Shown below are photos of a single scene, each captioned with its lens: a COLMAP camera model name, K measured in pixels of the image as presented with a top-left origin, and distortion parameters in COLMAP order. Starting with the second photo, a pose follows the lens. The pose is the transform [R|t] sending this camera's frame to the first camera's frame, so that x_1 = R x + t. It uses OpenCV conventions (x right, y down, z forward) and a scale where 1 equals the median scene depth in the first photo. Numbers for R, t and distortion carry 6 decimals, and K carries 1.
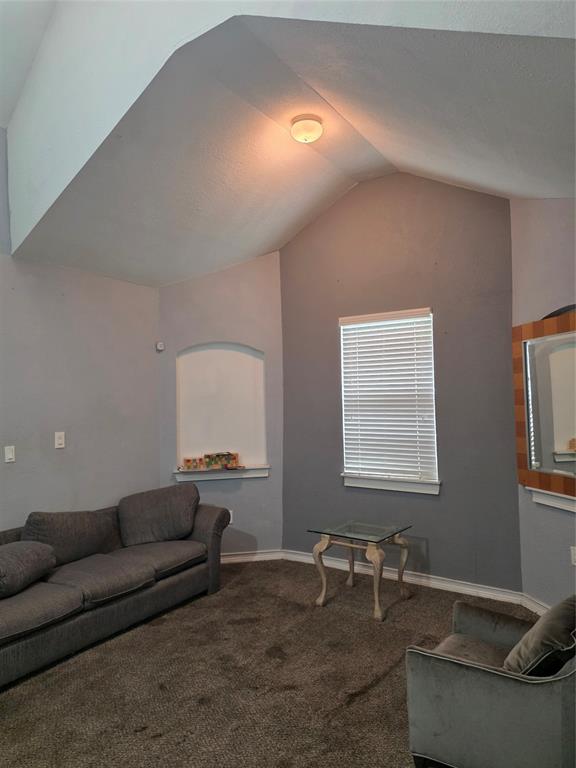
lens RADIAL K [[518.8, 0, 289.2], [0, 518.8, 380.7], [0, 0, 1]] dist [0.059384, -0.046350]
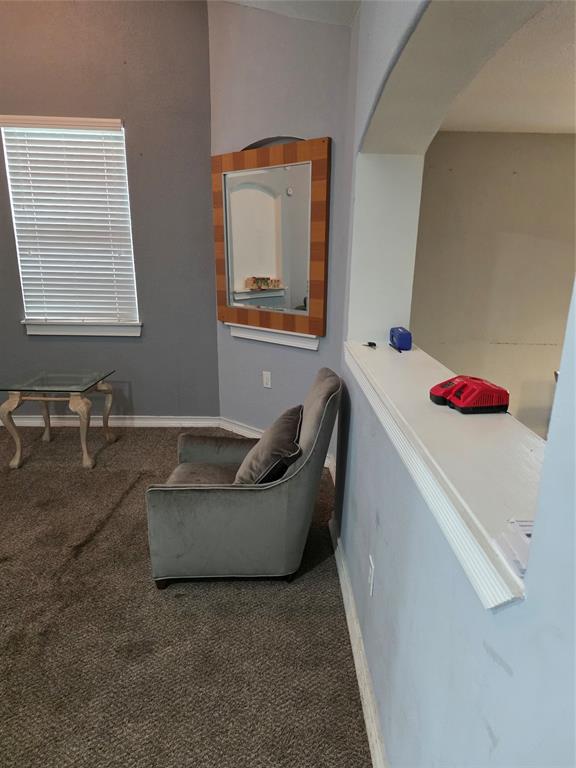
lens RADIAL K [[518.8, 0, 287.2], [0, 518.8, 380.8], [0, 0, 1]] dist [0.059384, -0.046350]
pose [[0.817662, -0.118202, 0.563433, -0.043039], [-0.049368, 0.960693, 0.273187, 0.021441], [-0.573577, -0.251190, 0.779687, 0.076850]]
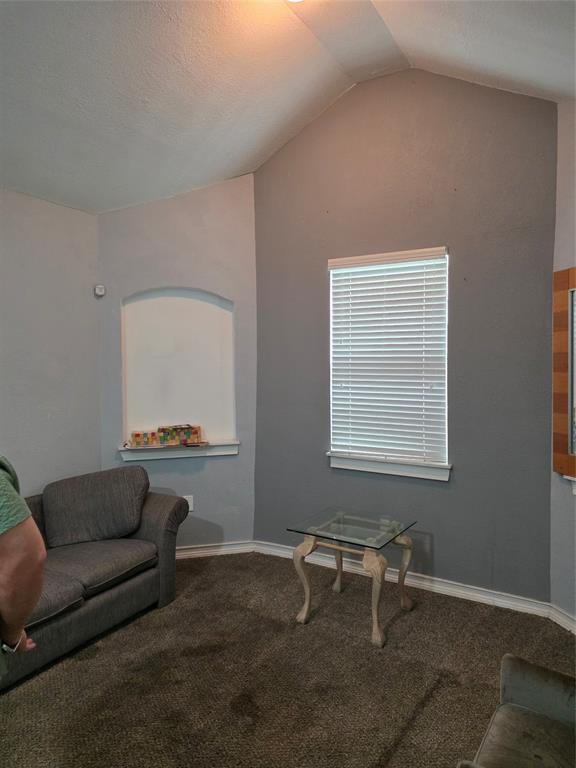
lens RADIAL K [[518.8, 0, 290.5], [0, 518.8, 388.7], [0, 0, 1]] dist [0.059384, -0.046350]
pose [[0.998163, 0.012348, 0.059310, -0.007906], [-0.017606, 0.995880, 0.088961, 0.007389], [-0.057967, -0.089841, 0.994268, 0.222278]]
